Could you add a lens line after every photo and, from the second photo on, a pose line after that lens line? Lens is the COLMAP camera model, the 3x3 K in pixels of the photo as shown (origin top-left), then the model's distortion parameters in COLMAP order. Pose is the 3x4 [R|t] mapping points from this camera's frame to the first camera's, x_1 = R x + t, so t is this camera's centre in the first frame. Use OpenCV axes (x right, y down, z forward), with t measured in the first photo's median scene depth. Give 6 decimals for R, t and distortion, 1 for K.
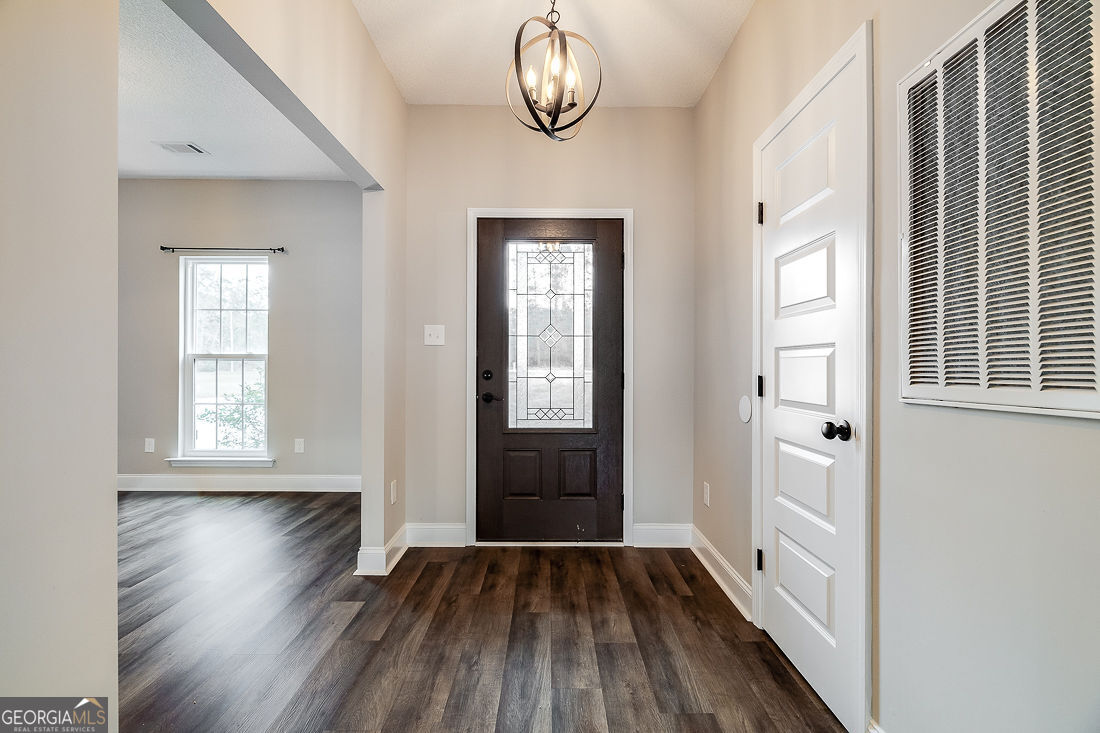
lens RADIAL K [[465.0, 0, 548.9], [0, 465.0, 367.4], [0, 0, 1]] dist [-0.000935, -0.000178]
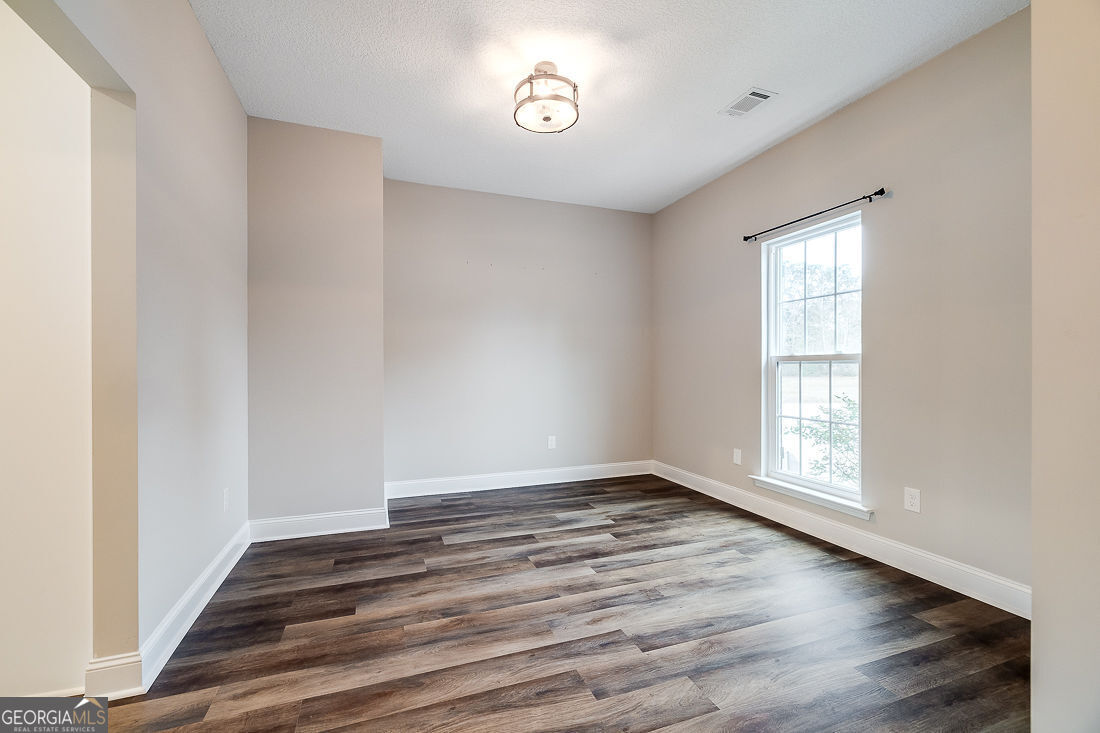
lens RADIAL K [[465.0, 0, 548.9], [0, 465.0, 367.4], [0, 0, 1]] dist [-0.000935, -0.000178]
pose [[0.345371, -0.006325, -0.938445, -0.122940], [-0.000953, 0.999974, -0.007091, -0.002212], [0.938466, 0.003343, 0.345356, 0.332421]]
